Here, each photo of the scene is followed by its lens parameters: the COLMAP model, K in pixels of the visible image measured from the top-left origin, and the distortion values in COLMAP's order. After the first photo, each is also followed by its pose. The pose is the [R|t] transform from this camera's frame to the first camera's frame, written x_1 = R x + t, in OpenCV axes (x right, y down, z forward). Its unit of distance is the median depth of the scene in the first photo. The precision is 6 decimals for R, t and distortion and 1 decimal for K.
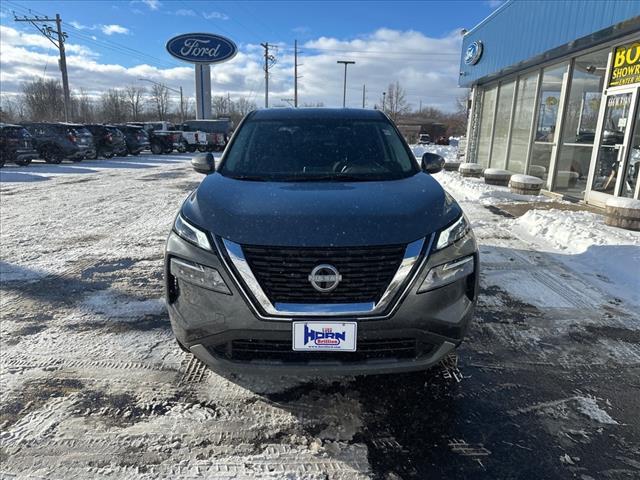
lens RADIAL K [[446.8, 0, 320.0], [0, 446.8, 240.0], [0, 0, 1]] dist [0.067769, -0.088836]
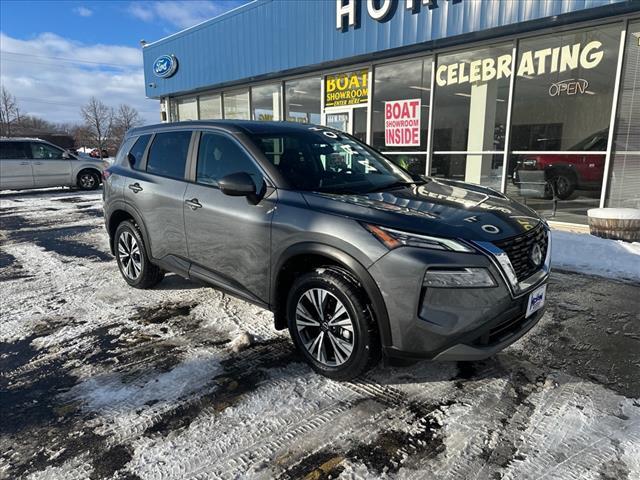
lens RADIAL K [[446.8, 0, 320.0], [0, 446.8, 240.0], [0, 0, 1]] dist [0.067769, -0.088836]
pose [[0.700680, -0.168822, 0.693215, -0.591264], [0.185027, 0.981358, 0.051975, -0.062348], [-0.689066, 0.091846, 0.718855, 0.216607]]
